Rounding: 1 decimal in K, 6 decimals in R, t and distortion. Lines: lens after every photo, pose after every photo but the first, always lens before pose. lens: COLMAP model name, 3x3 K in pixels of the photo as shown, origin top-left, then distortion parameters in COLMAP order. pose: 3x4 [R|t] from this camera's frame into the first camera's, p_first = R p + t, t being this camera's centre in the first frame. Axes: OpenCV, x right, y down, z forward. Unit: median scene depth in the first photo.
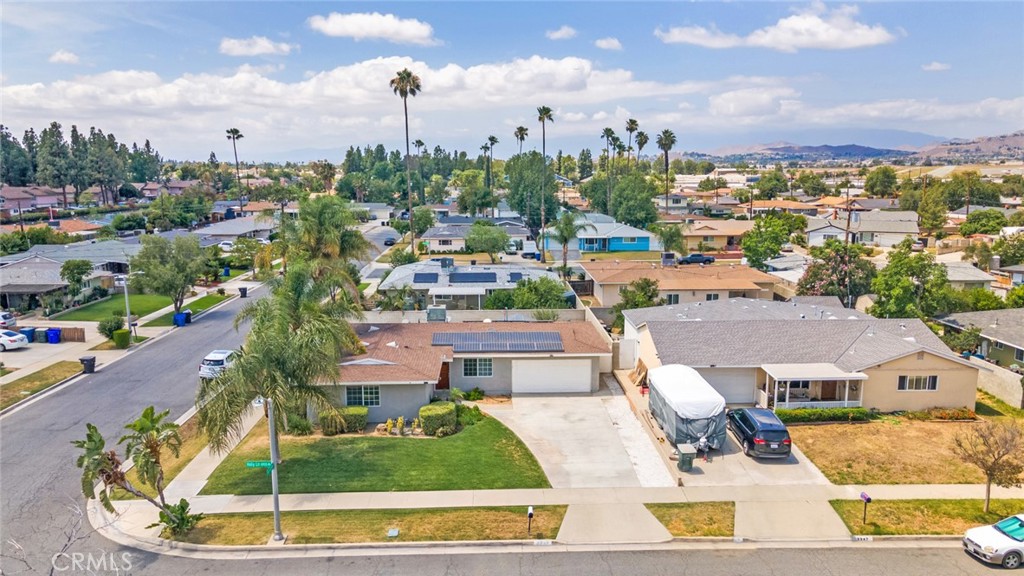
lens RADIAL K [[772.9, 0, 504.7], [0, 772.9, 298.3], [0, 0, 1]] dist [0.028564, 0.024684]
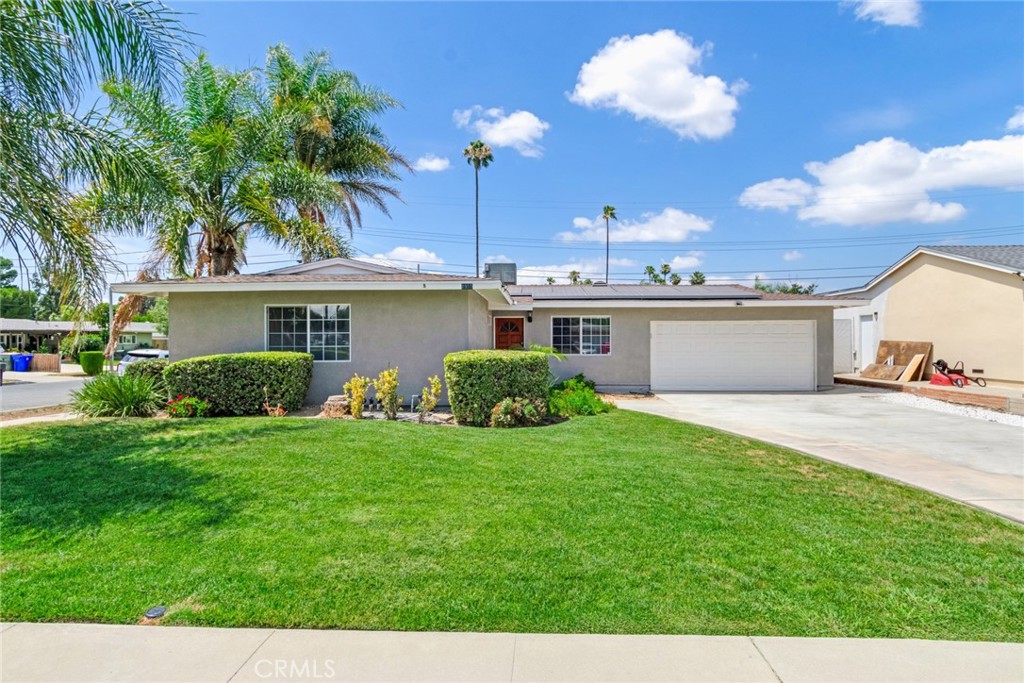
lens RADIAL K [[553.6, 0, 510.4], [0, 553.6, 332.7], [0, 0, 1]] dist [0.012450, -0.008963]
pose [[0.997135, 0.000918, -0.075637, -0.053247], [-0.015022, 0.982412, -0.186120, 0.155137], [0.074136, 0.186723, 0.979611, 0.645394]]
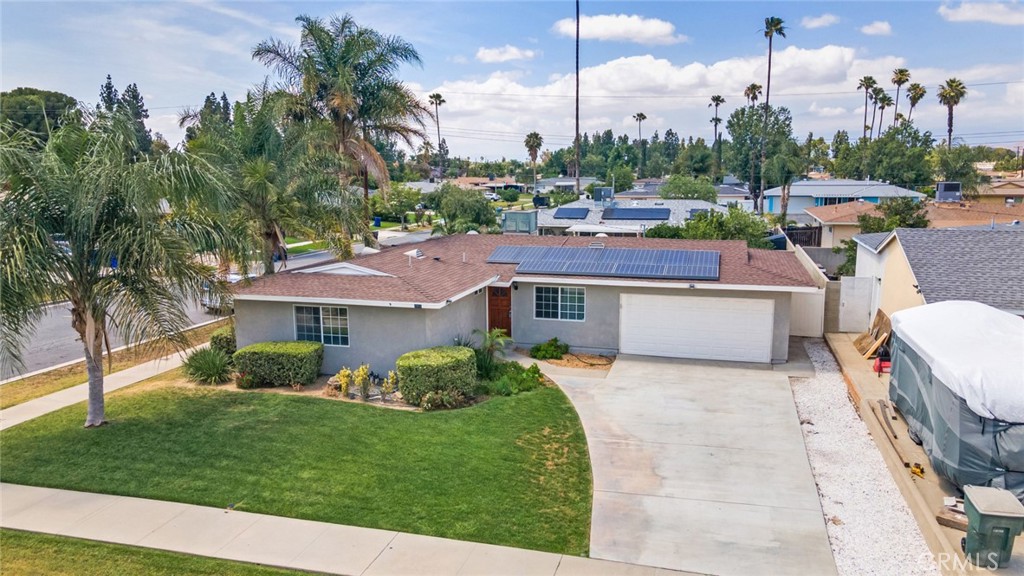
lens RADIAL K [[772.9, 0, 488.8], [0, 772.9, 274.9], [0, 0, 1]] dist [0.028564, 0.024684]
pose [[0.948043, 0.041291, -0.315452, 0.094940], [-0.050837, 0.998463, -0.022088, 0.083783], [0.314055, 0.036977, 0.948684, 0.442787]]
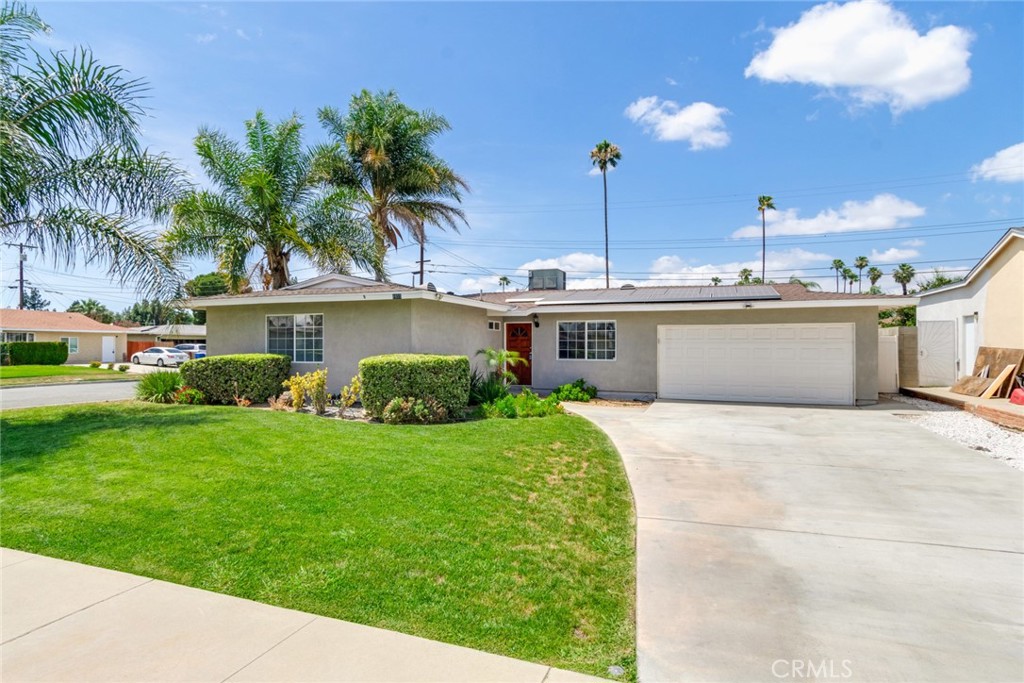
lens RADIAL K [[553.6, 0, 498.5], [0, 553.6, 345.2], [0, 0, 1]] dist [0.012450, -0.008963]
pose [[0.917802, 0.005974, -0.396994, 0.054923], [-0.073820, 0.985020, -0.155838, 0.152048], [0.390117, 0.172335, 0.904494, 0.657370]]
